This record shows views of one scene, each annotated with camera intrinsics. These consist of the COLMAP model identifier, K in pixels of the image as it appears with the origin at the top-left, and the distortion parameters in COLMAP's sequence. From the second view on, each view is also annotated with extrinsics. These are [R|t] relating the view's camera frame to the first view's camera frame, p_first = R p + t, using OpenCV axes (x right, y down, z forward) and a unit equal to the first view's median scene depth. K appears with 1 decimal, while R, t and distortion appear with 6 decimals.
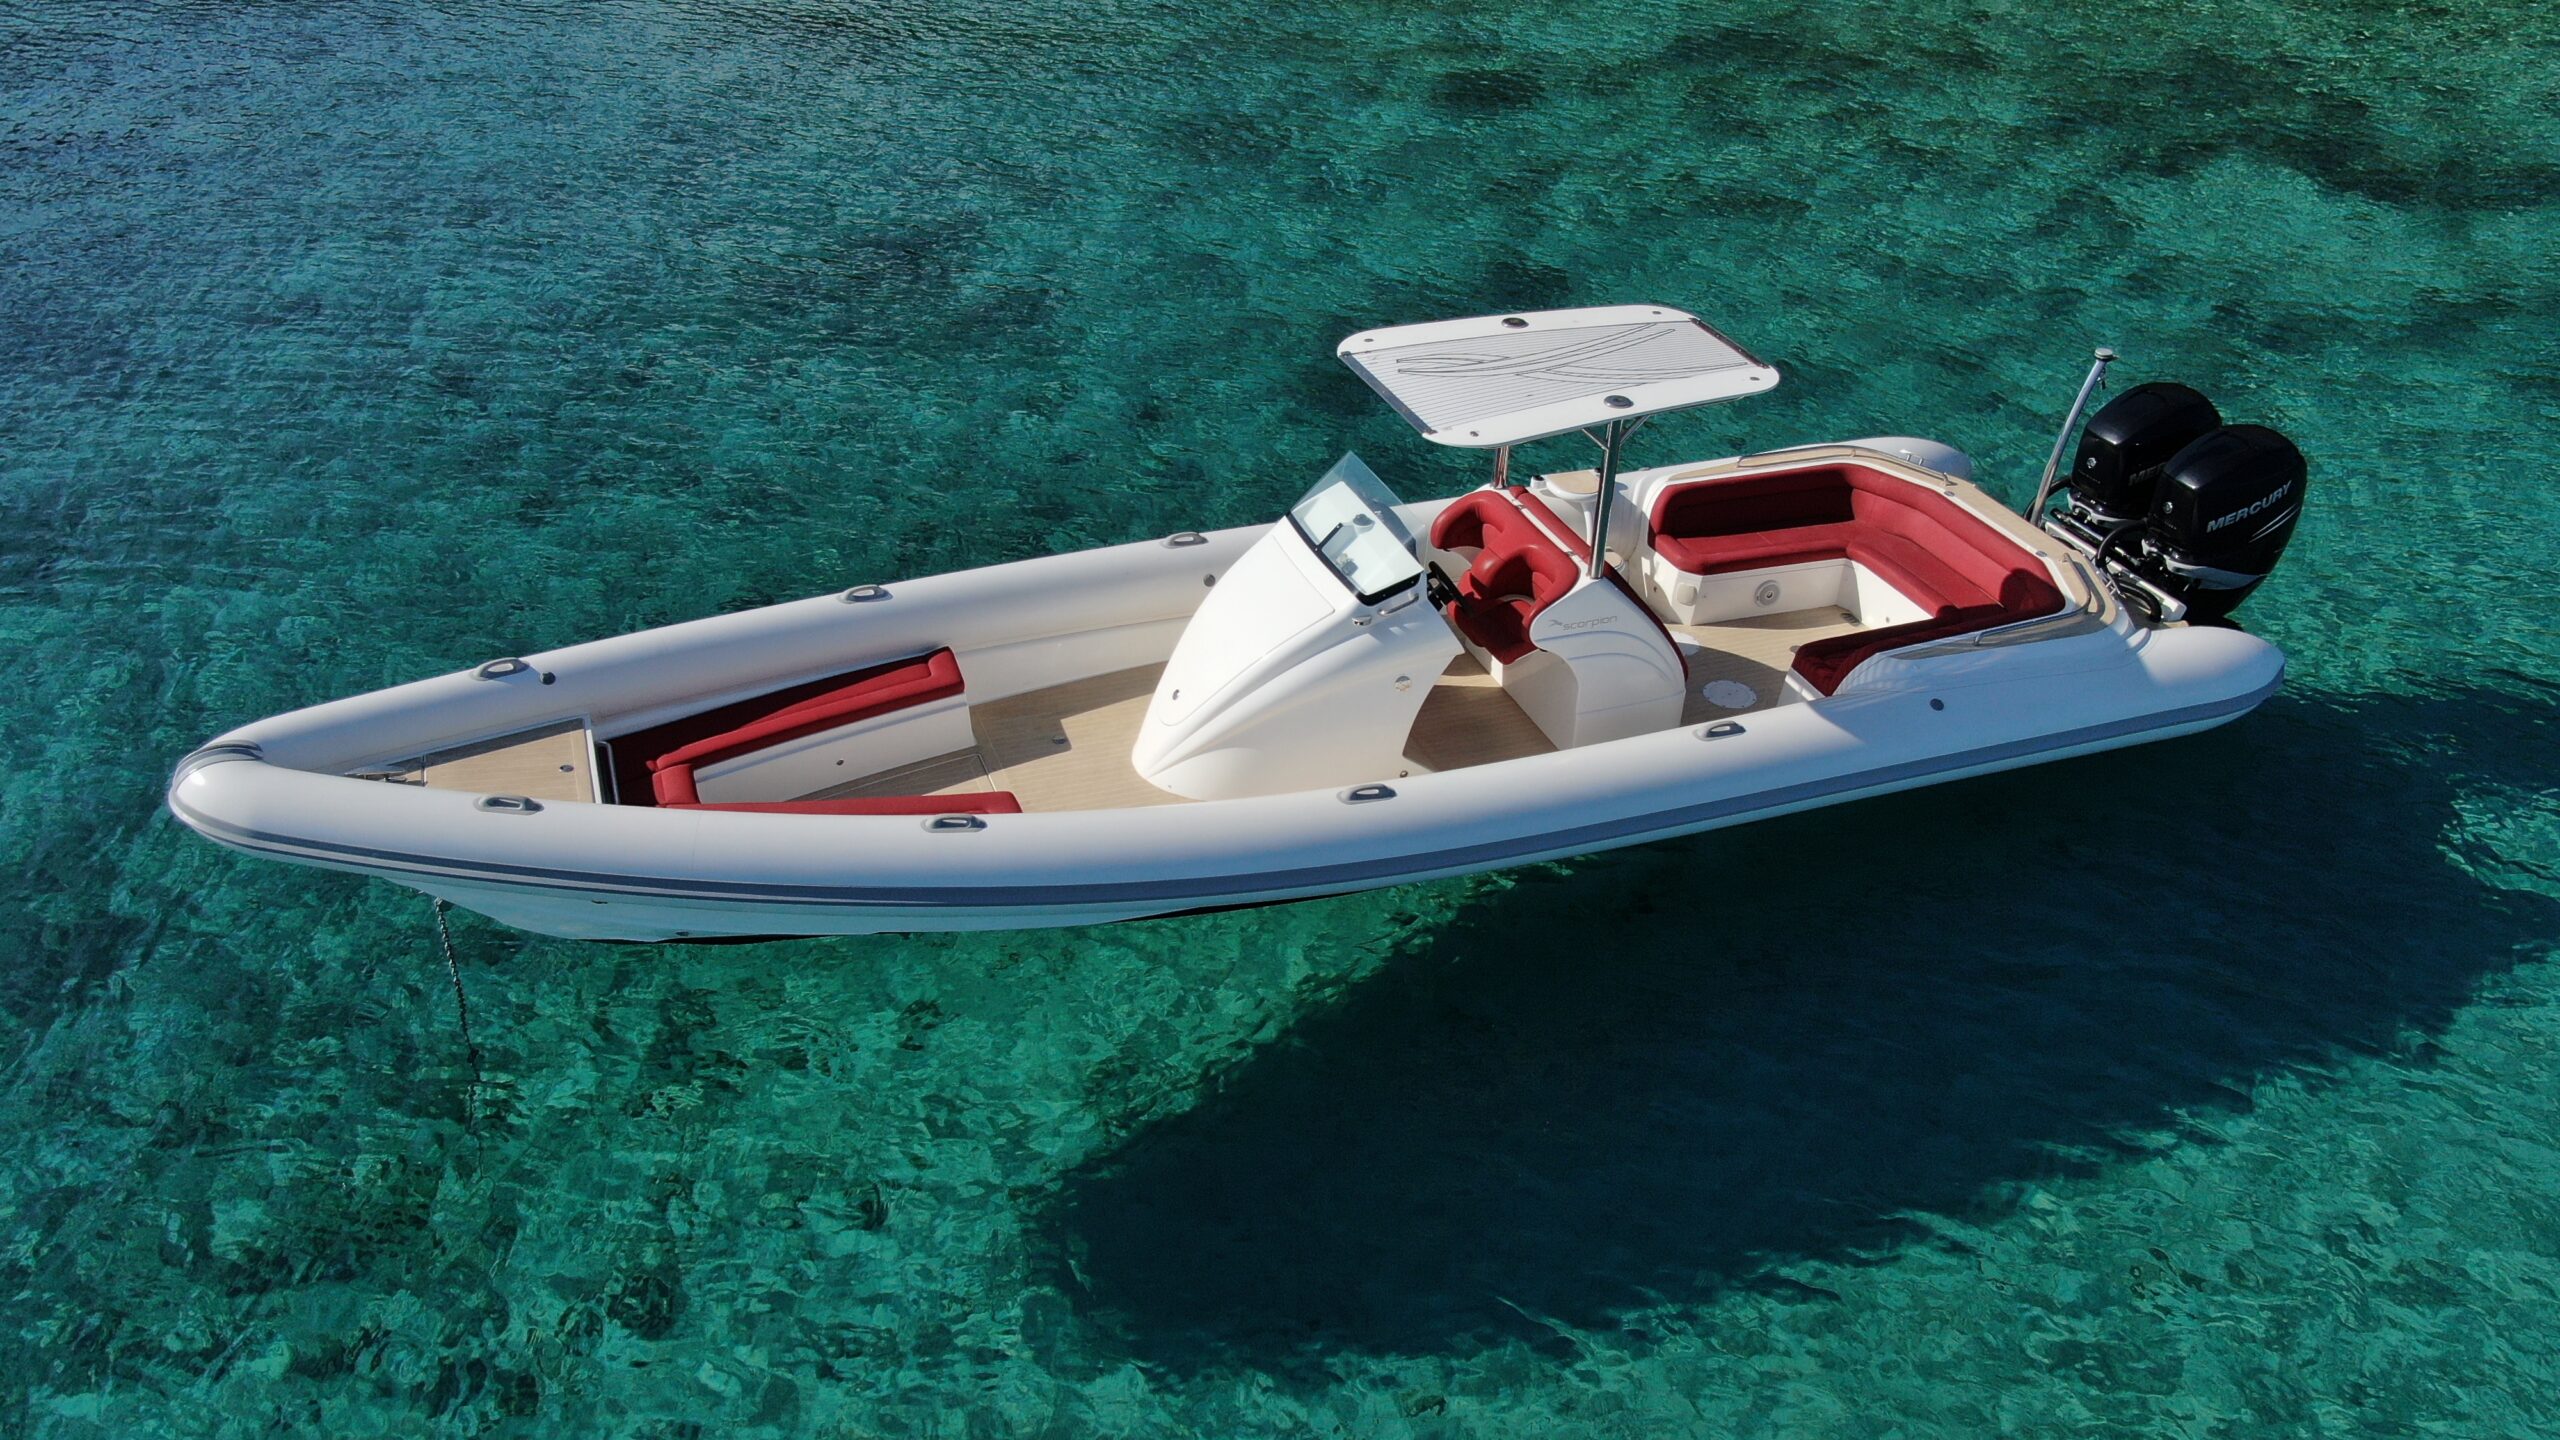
lens RADIAL K [[1993.7, 0, 1283.9], [0, 1993.7, 713.5], [0, 0, 1]] dist [-0.041466, 0.000810]
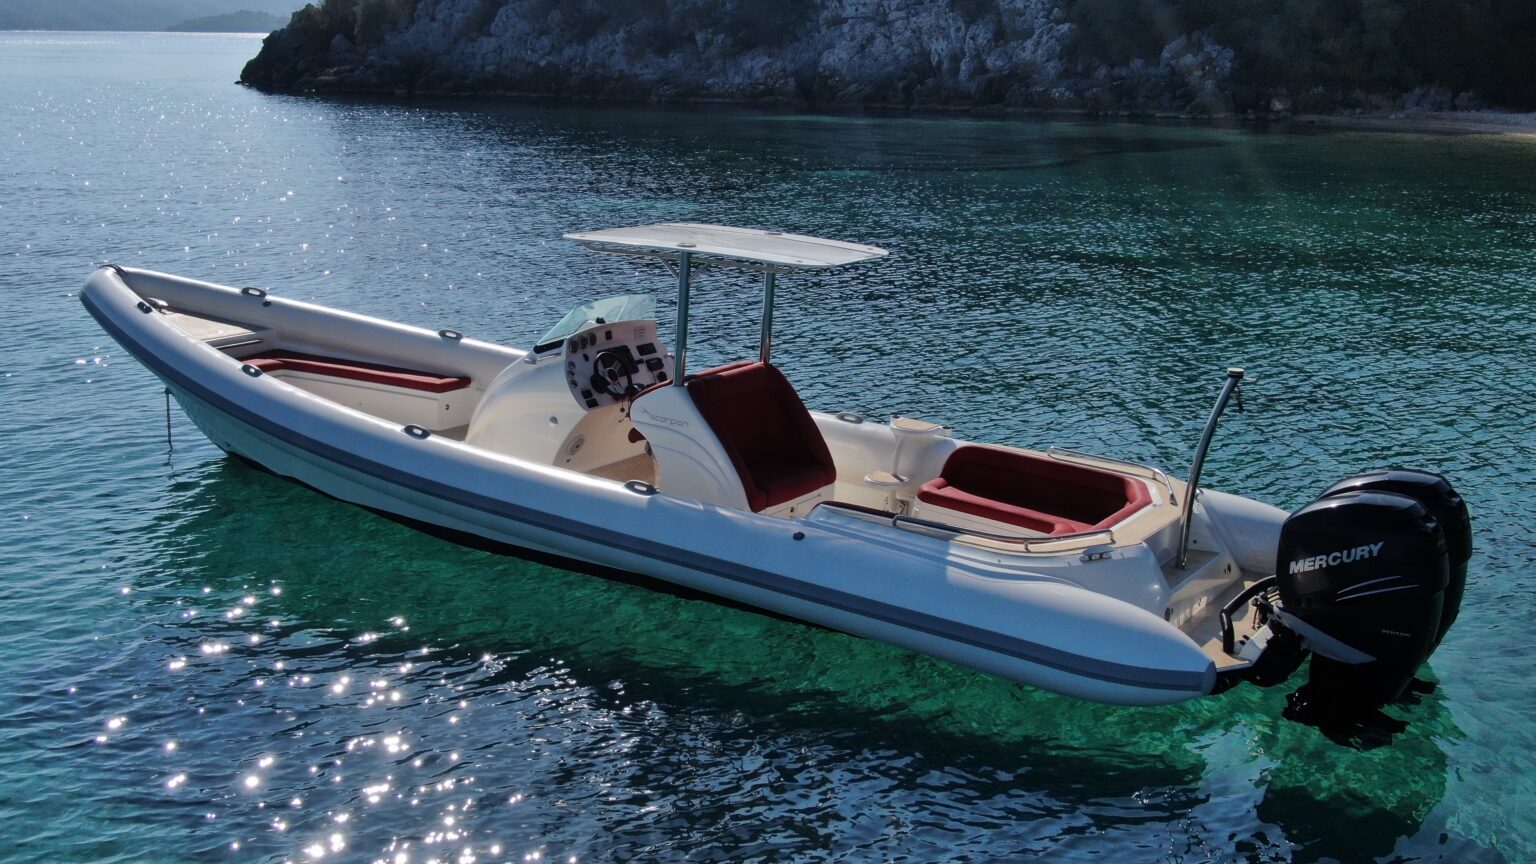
lens RADIAL K [[1759.8, 0, 766.9], [0, 1759.8, 431.9], [0, 0, 1]] dist [-0.009383, 0.000000]
pose [[0.605430, 0.193262, -0.772078, 1.081112], [-0.458389, 0.877695, -0.139750, 0.092411], [0.650641, 0.438521, 0.619973, 0.322247]]
